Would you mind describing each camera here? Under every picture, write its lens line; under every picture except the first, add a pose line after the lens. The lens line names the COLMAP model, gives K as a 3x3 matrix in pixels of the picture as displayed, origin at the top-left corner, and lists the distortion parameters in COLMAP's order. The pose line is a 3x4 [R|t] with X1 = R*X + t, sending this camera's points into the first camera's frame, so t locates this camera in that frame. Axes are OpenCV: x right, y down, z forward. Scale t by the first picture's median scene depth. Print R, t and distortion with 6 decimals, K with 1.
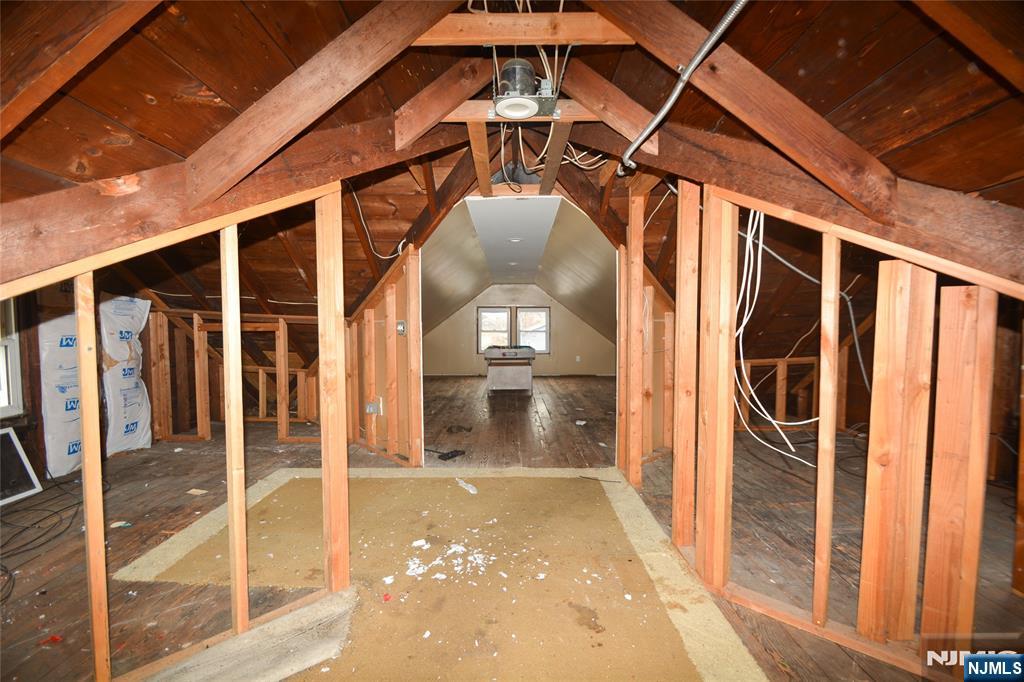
lens RADIAL K [[463.1, 0, 511.5], [0, 463.1, 337.4], [0, 0, 1]] dist [0.000875, -0.003883]
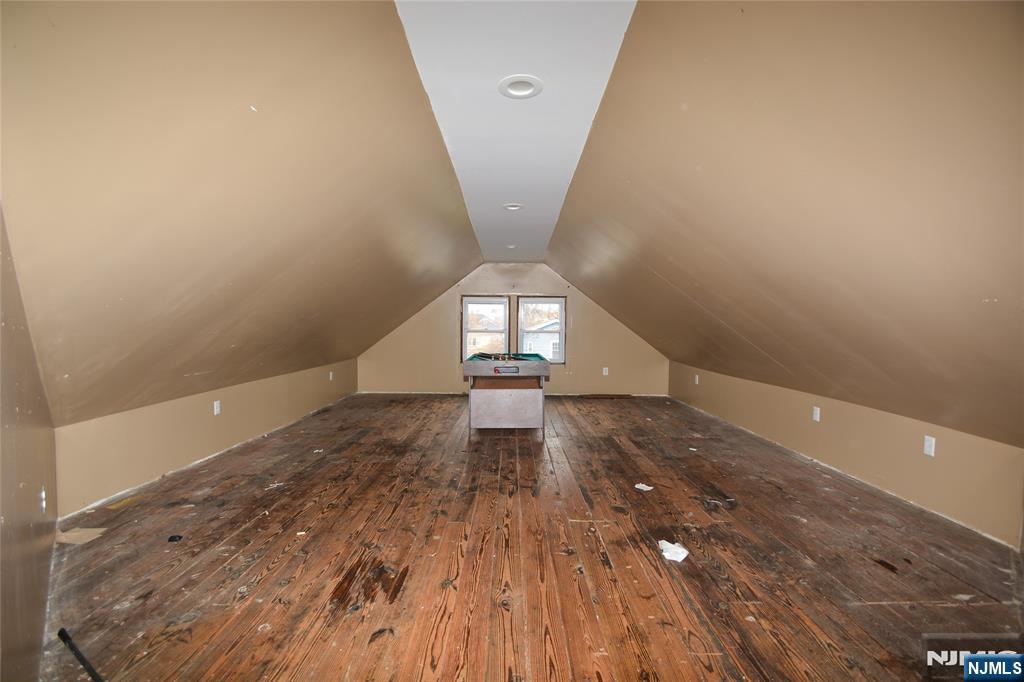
lens RADIAL K [[442.2, 0, 512.7], [0, 442.2, 338.7], [0, 0, 1]] dist [-0.000220, -0.000009]
pose [[0.999933, 0.010904, 0.003810, 0.001271], [-0.010911, 0.999939, 0.001670, -0.003017], [-0.003791, -0.001711, 0.999991, 0.371094]]
